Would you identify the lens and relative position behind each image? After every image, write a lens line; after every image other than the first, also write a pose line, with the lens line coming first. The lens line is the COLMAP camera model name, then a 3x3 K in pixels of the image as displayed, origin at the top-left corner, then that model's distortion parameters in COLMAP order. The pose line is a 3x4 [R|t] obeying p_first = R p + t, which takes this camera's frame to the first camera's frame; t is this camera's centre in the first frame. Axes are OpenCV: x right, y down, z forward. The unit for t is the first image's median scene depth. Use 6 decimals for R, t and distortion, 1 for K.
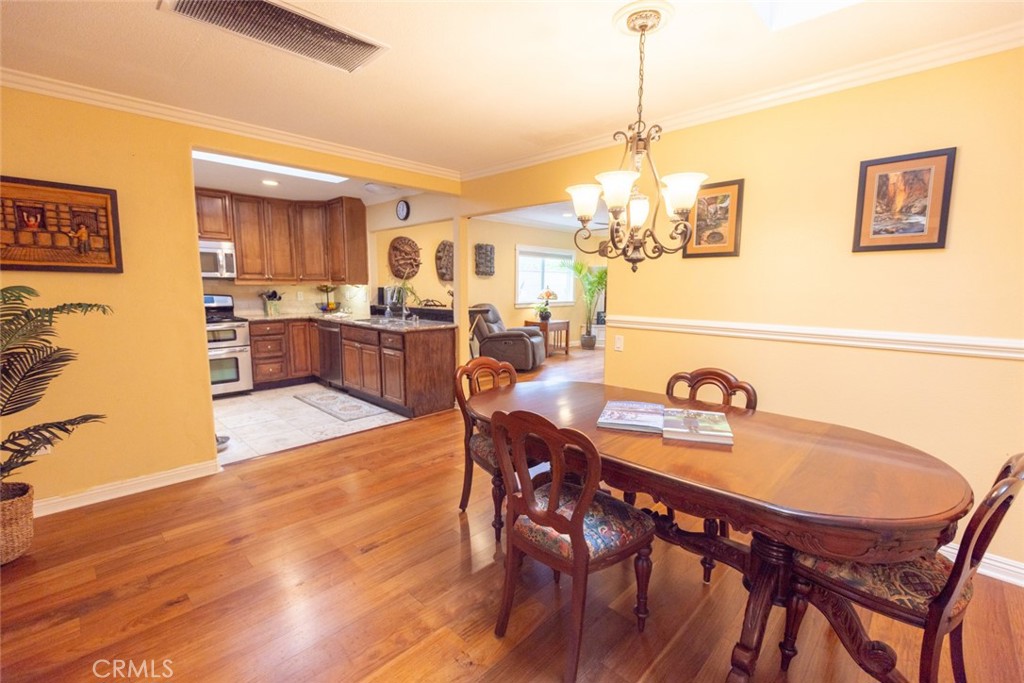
lens RADIAL K [[449.7, 0, 511.8], [0, 449.7, 342.4], [0, 0, 1]] dist [-0.001173, -0.000071]
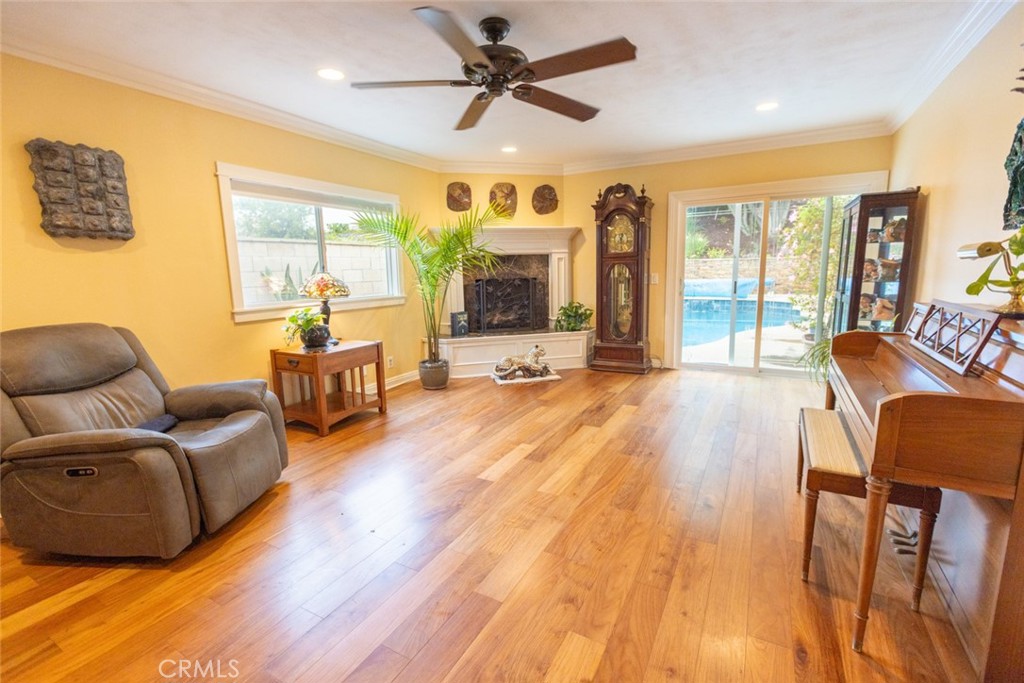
lens RADIAL K [[458.8, 0, 510.8], [0, 458.8, 342.7], [0, 0, 1]] dist [-0.003887, -0.000223]
pose [[0.965494, -0.070436, 0.250719, 0.206865], [0.062577, 0.997270, 0.039191, -0.085982], [-0.252795, -0.022150, 0.967266, 0.775422]]
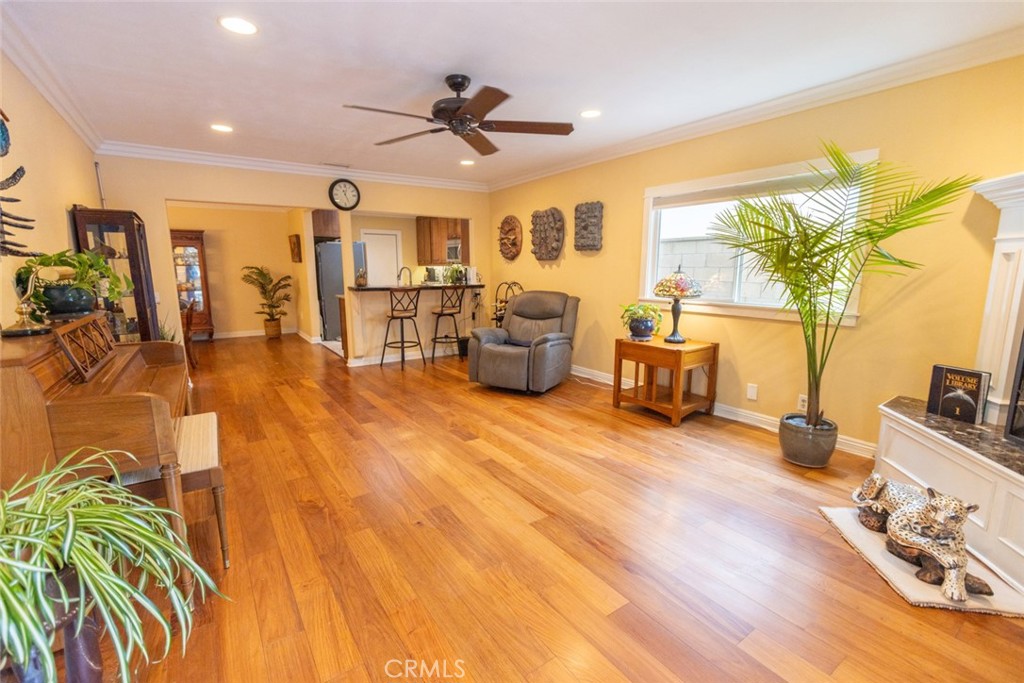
lens RADIAL K [[458.8, 0, 510.8], [0, 458.8, 342.7], [0, 0, 1]] dist [-0.003887, -0.000223]
pose [[-0.205531, 0.154559, -0.966369, 0.847098], [-0.123576, 0.975448, 0.182294, -0.168807], [0.970817, 0.156887, -0.181385, 1.379816]]
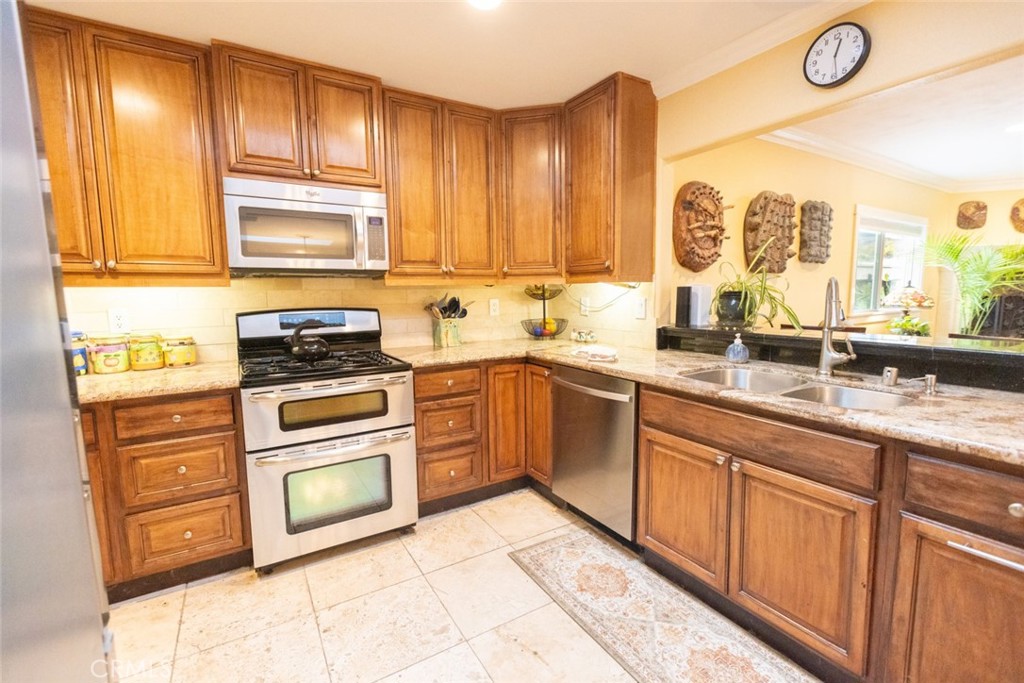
lens RADIAL K [[451.7, 0, 507.0], [0, 451.7, 339.0], [0, 0, 1]] dist [-0.002079, -0.000261]
pose [[0.966804, 0.008944, -0.255363, -0.359115], [-0.013888, 0.999749, -0.017561, -0.064460], [0.255141, 0.020524, 0.966686, 0.557700]]
